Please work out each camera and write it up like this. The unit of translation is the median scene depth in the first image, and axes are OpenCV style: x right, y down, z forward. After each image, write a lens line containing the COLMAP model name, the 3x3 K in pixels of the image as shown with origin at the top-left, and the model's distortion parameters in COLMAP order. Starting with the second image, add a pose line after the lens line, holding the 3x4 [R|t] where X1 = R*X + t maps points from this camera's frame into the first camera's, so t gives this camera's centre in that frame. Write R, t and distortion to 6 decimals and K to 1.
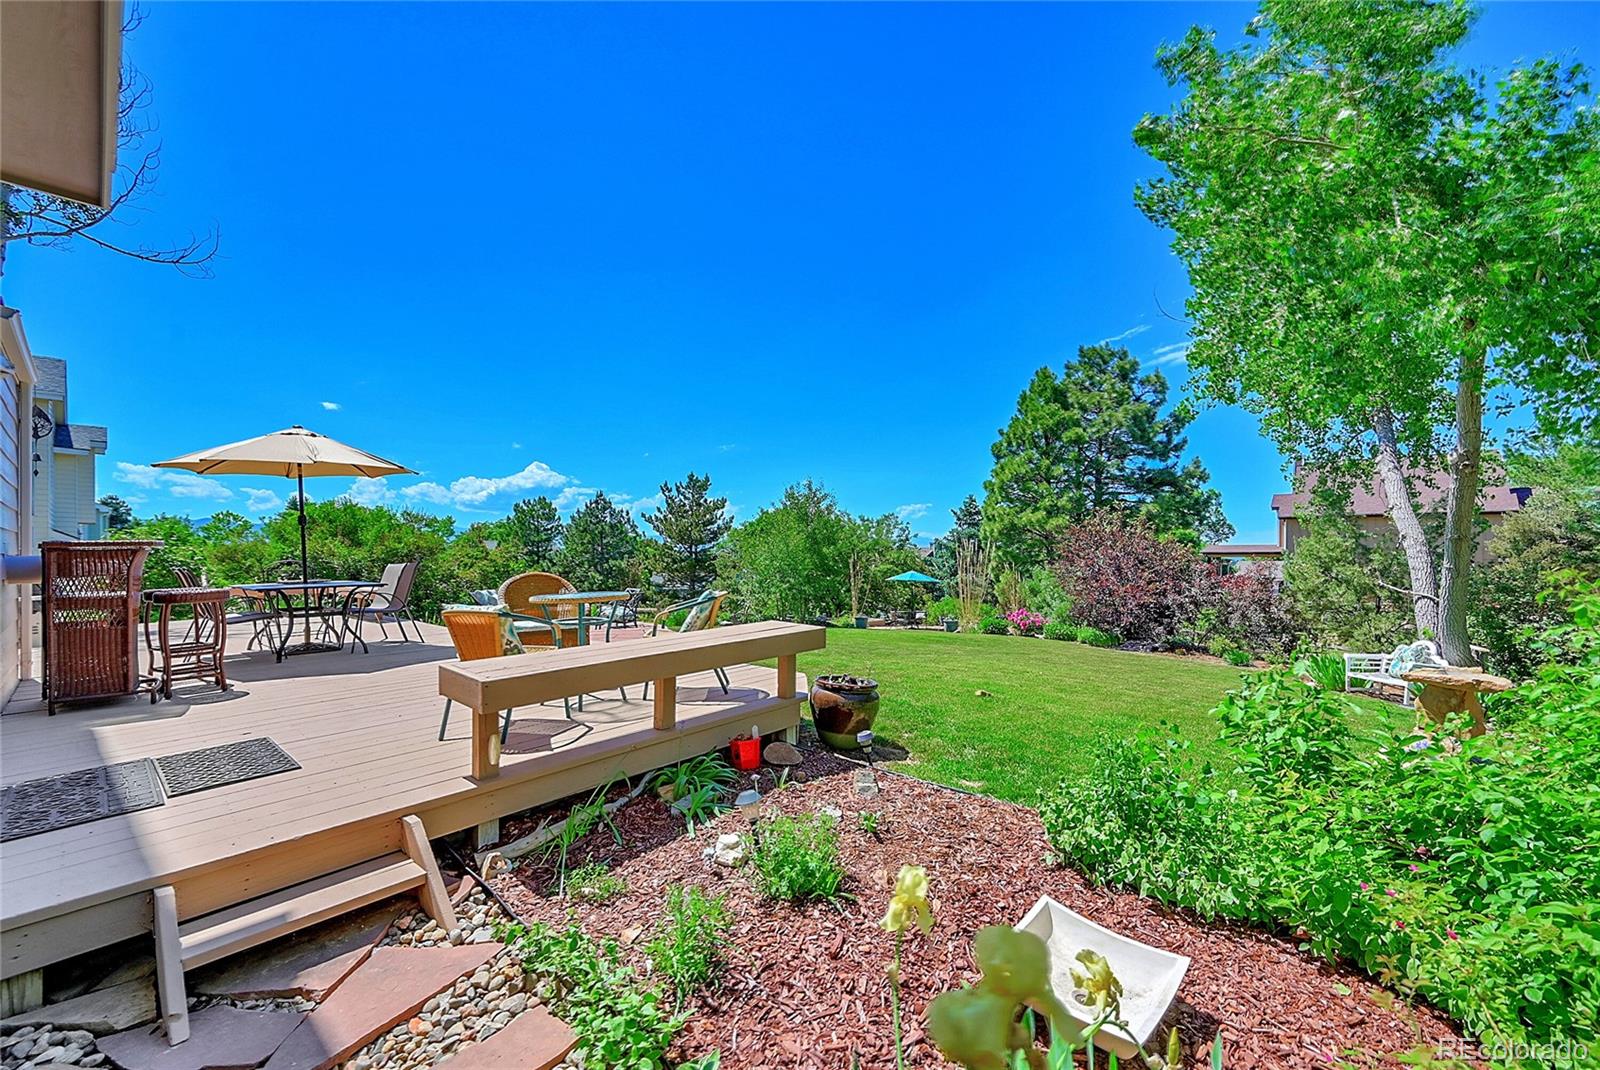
lens RADIAL K [[647.0, 0, 798.2], [0, 647.0, 545.3], [0, 0, 1]] dist [-0.000291, -0.000001]
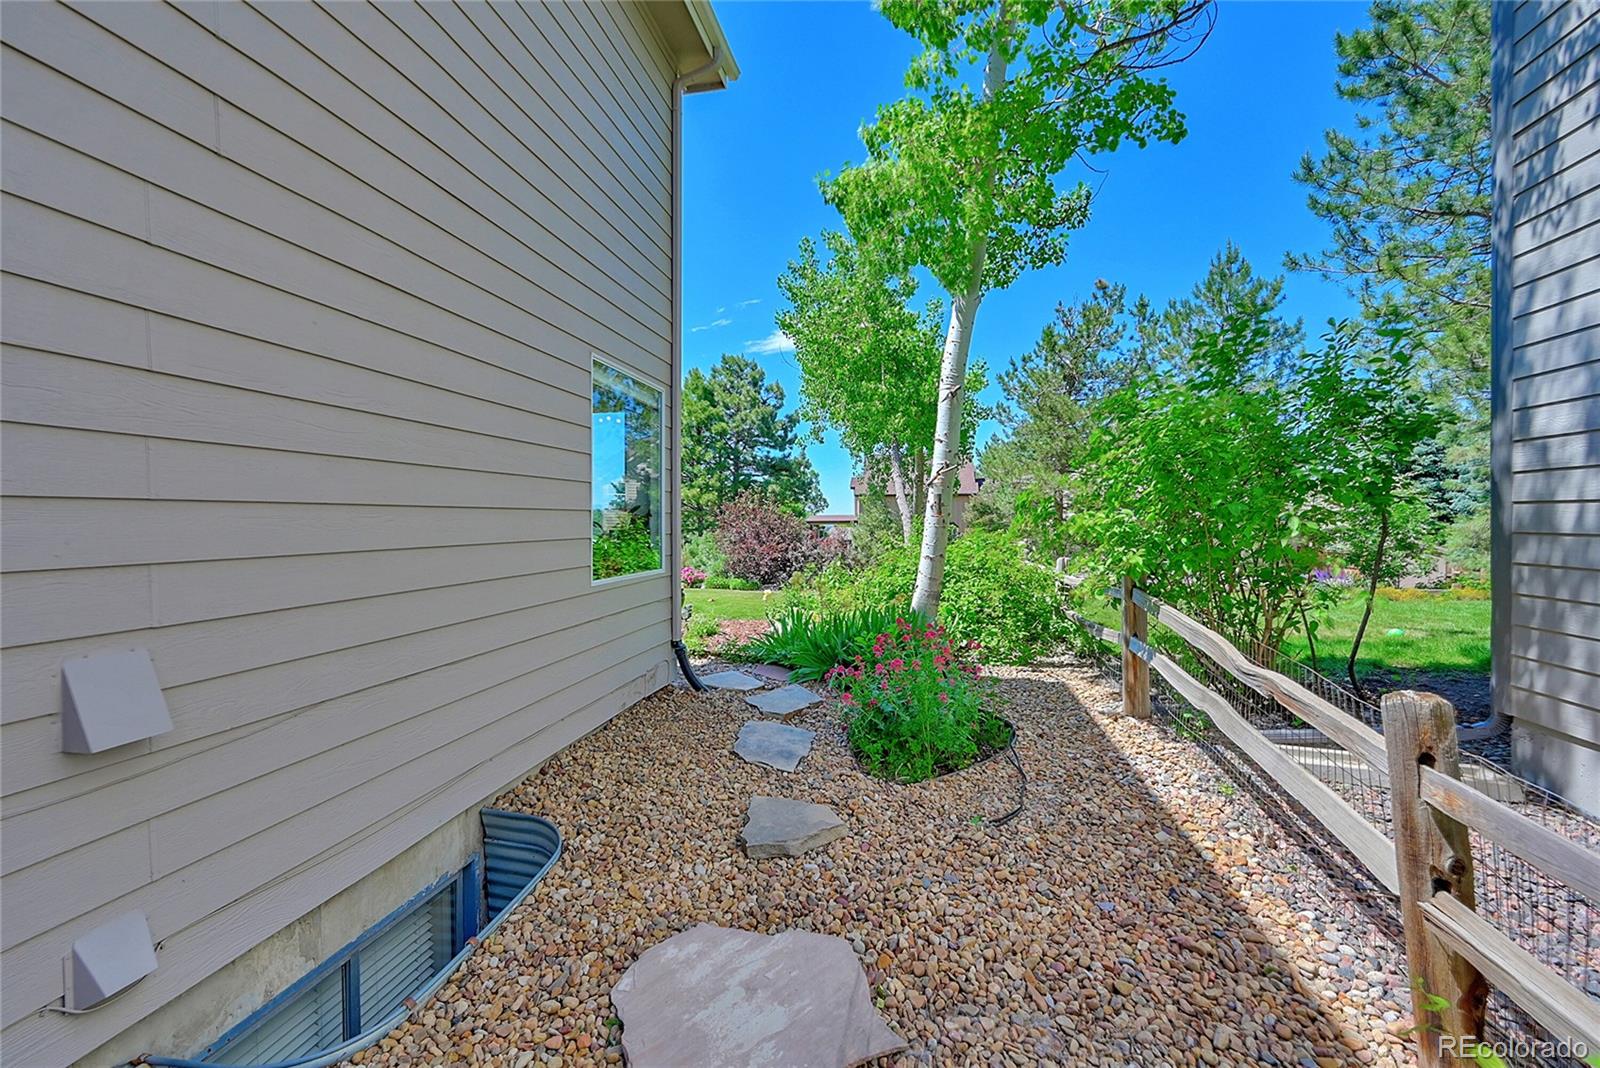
lens RADIAL K [[647.0, 0, 799.2], [0, 647.0, 526.9], [0, 0, 1]] dist [-0.000291, -0.000001]
pose [[0.853324, -0.012987, 0.521220, -0.090078], [0.002105, 0.999767, 0.021464, -0.005755], [-0.521377, -0.017219, 0.853152, -0.138433]]
